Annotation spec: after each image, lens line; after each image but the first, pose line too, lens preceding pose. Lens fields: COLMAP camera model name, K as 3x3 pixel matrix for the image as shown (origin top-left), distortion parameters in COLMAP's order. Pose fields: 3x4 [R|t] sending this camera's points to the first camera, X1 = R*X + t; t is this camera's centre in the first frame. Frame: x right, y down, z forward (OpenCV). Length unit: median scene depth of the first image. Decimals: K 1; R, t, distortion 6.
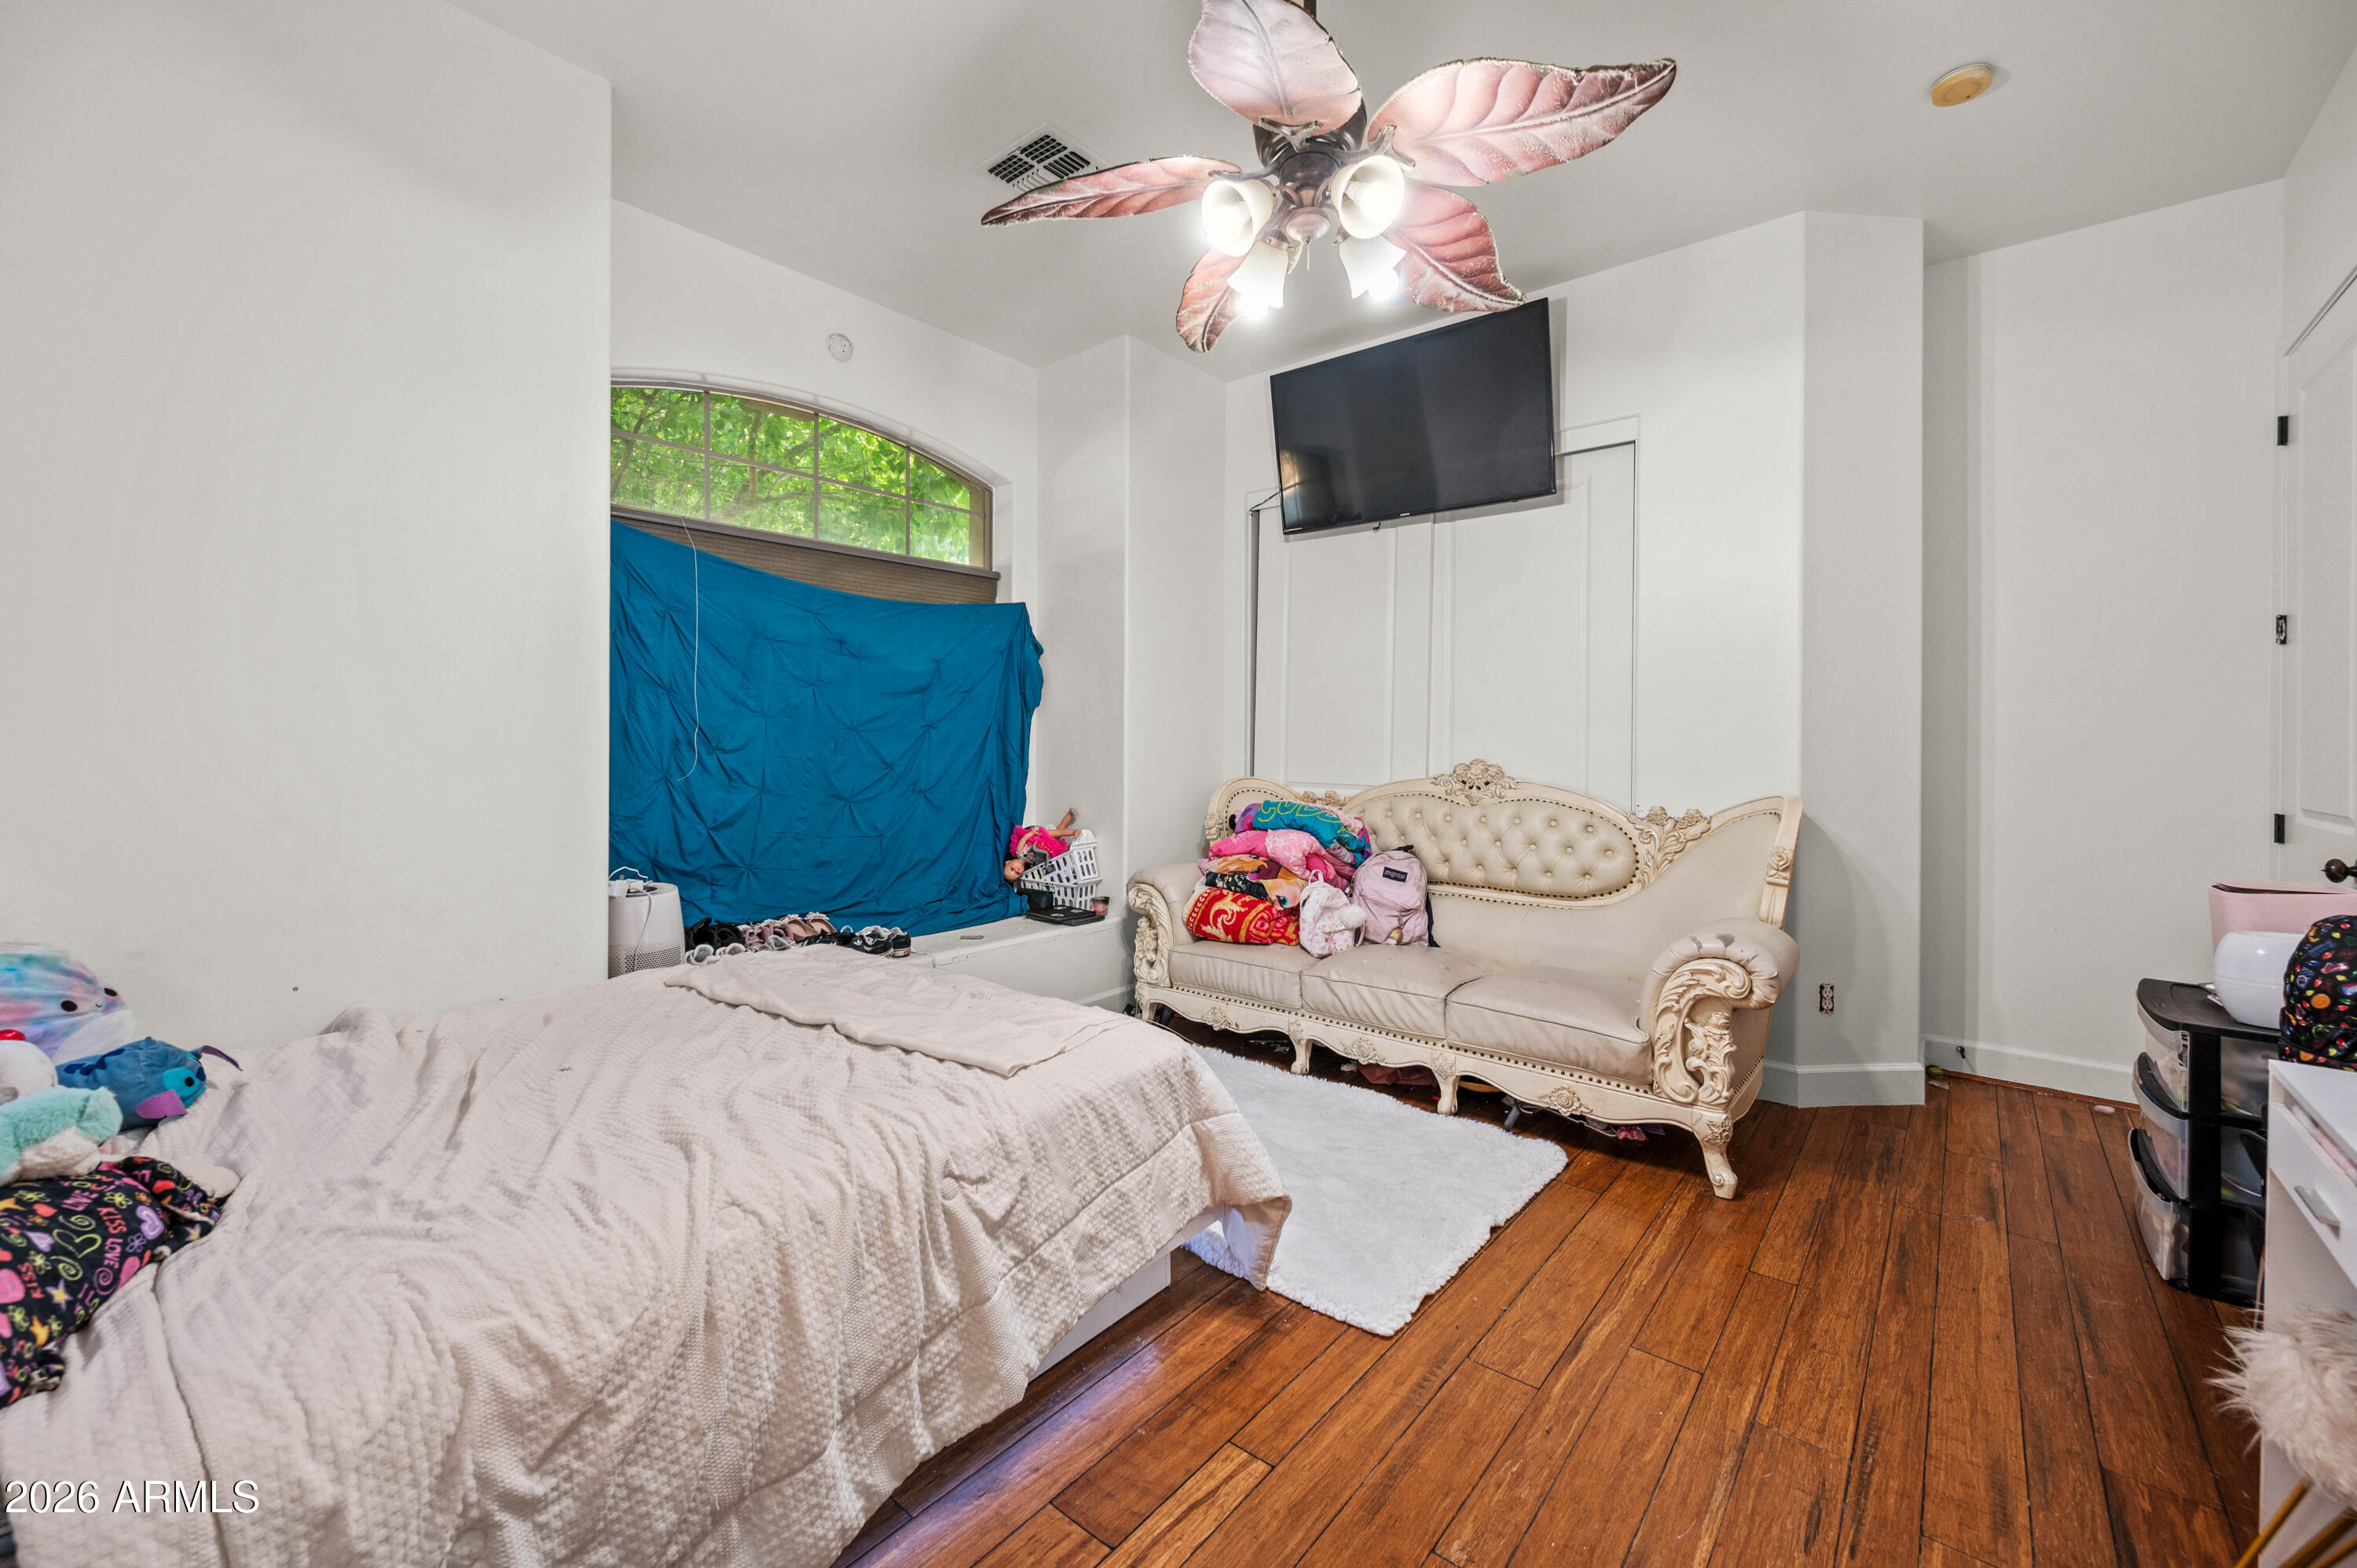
lens RADIAL K [[940.4, 0, 1171.4], [0, 940.4, 749.3], [0, 0, 1]] dist [0.003826, -0.000011]
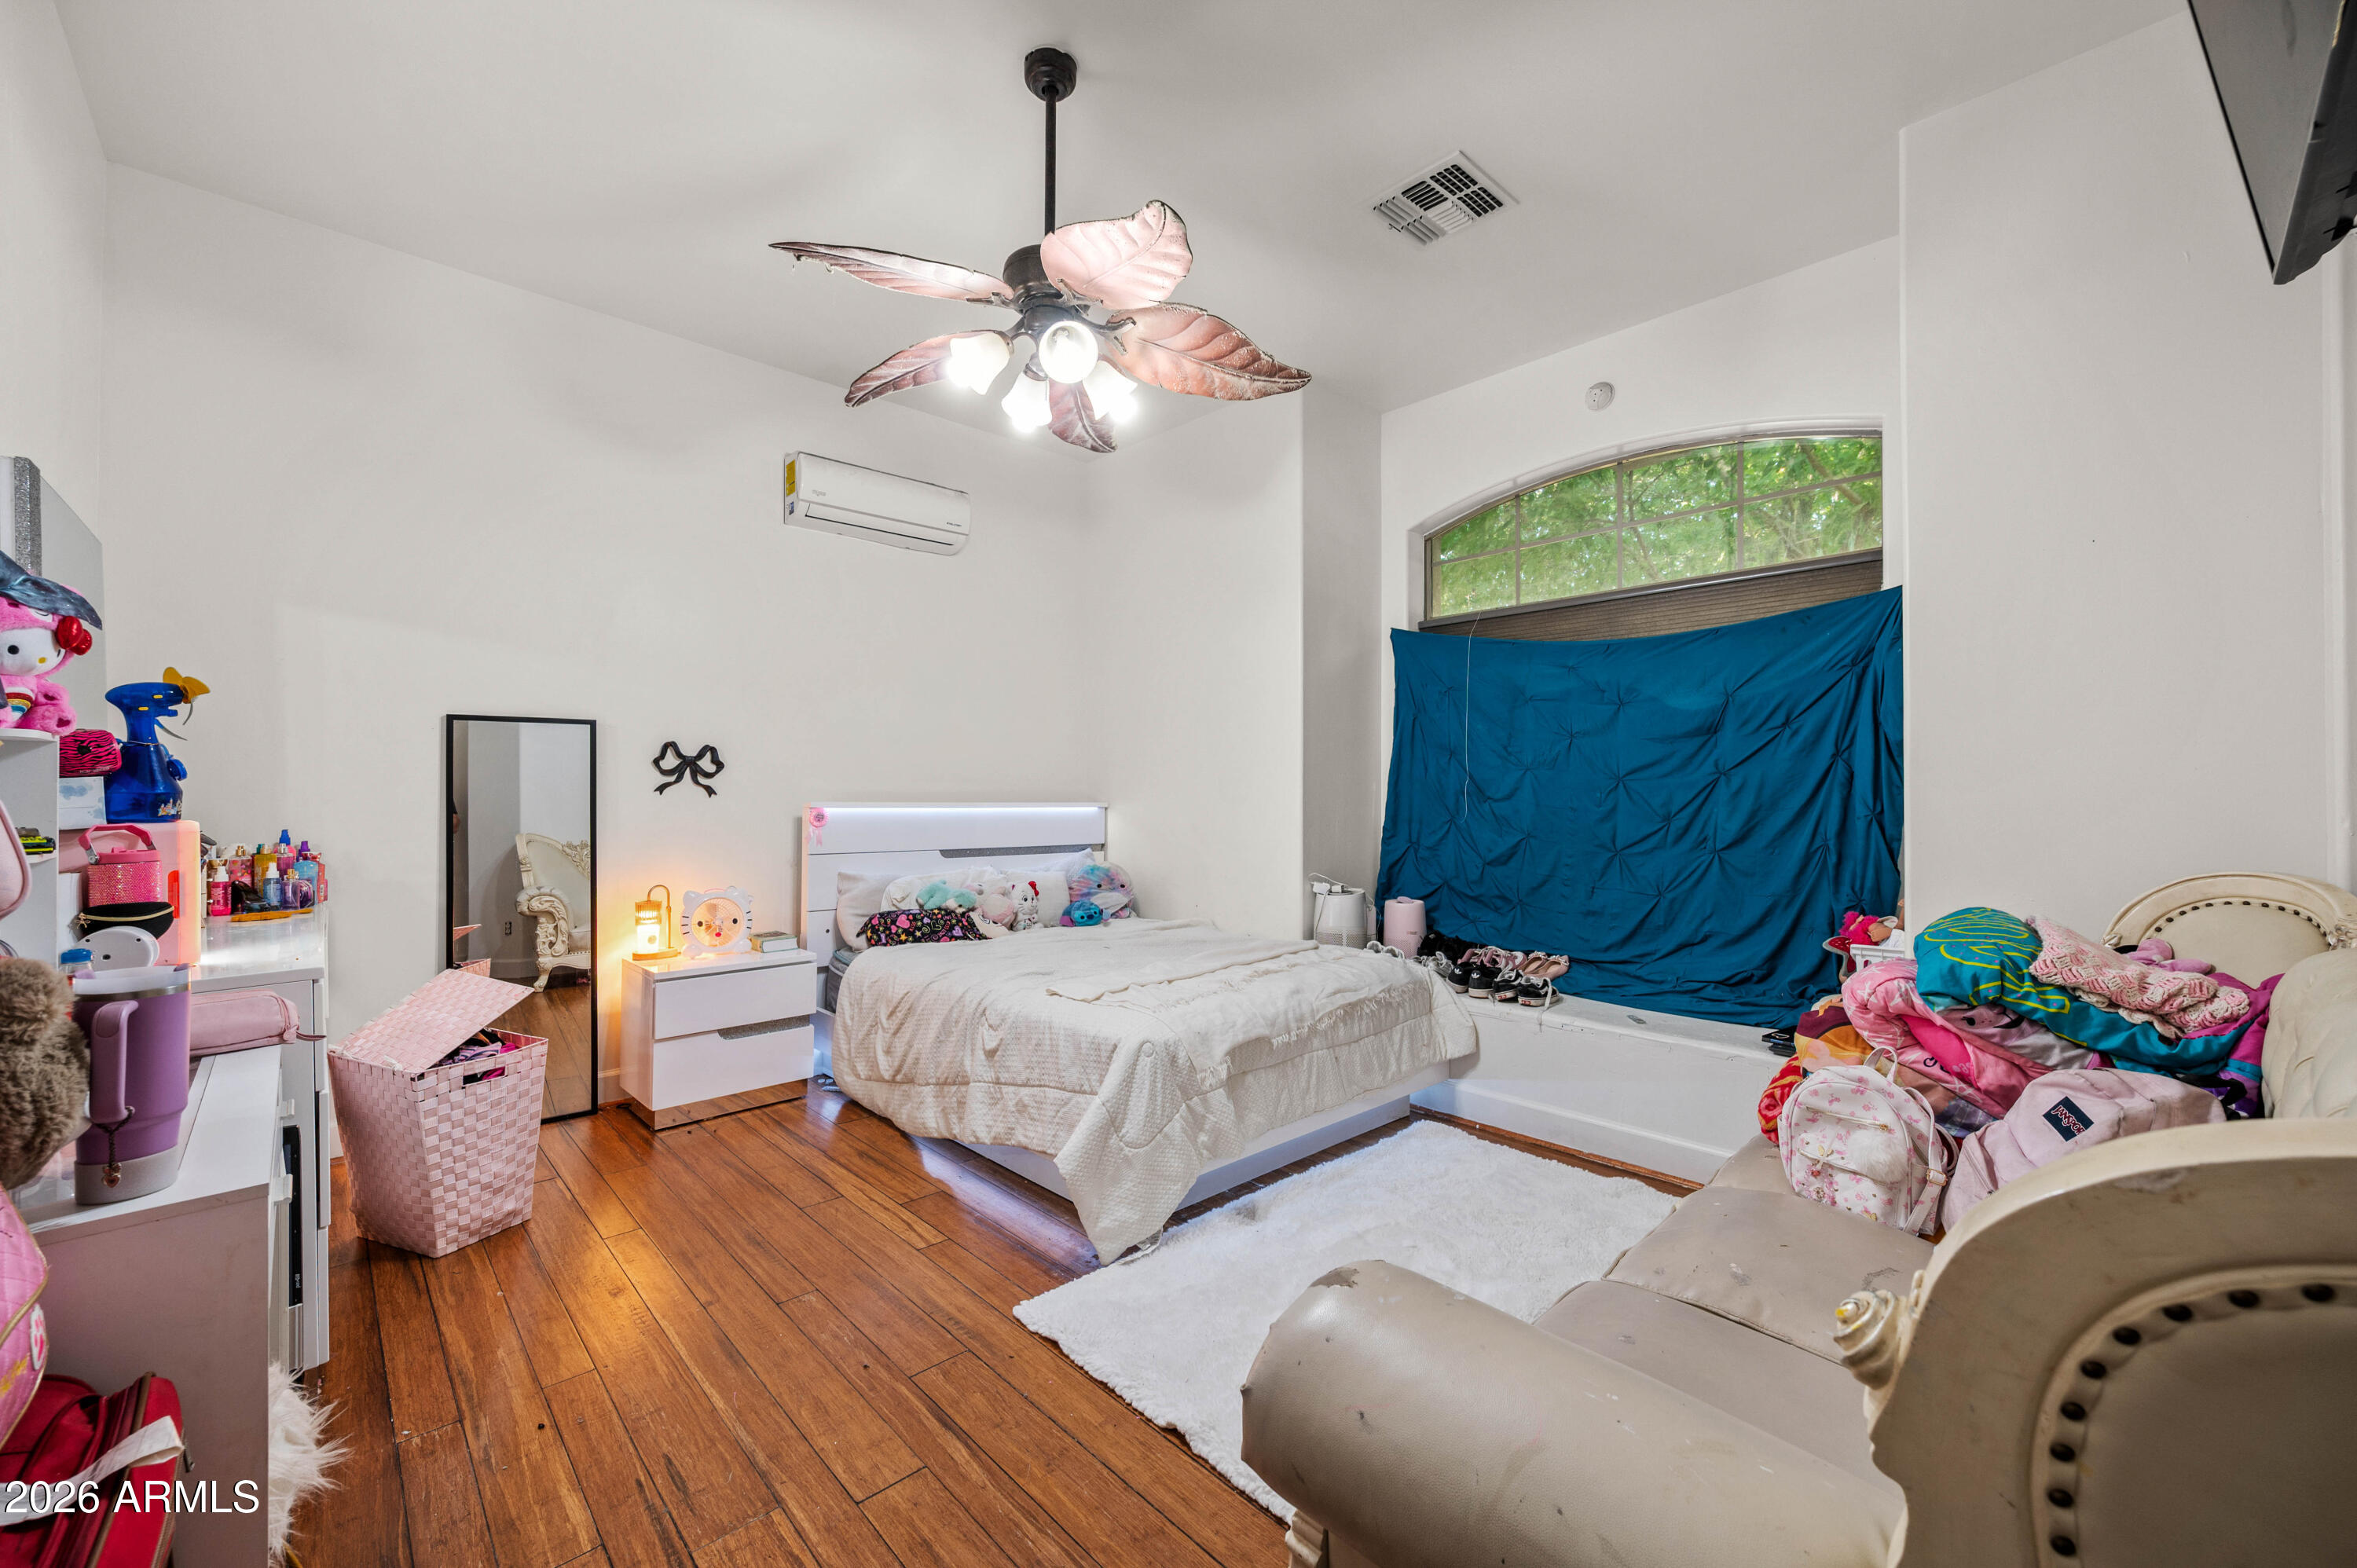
lens RADIAL K [[940.4, 0, 1178.8], [0, 940.4, 787.2], [0, 0, 1]] dist [0.003826, -0.000011]
pose [[-0.115724, -0.009197, -0.993239, 0.956632], [-0.010135, 0.999916, -0.008078, -0.000501], [0.993230, 0.009131, -0.115807, 0.947073]]
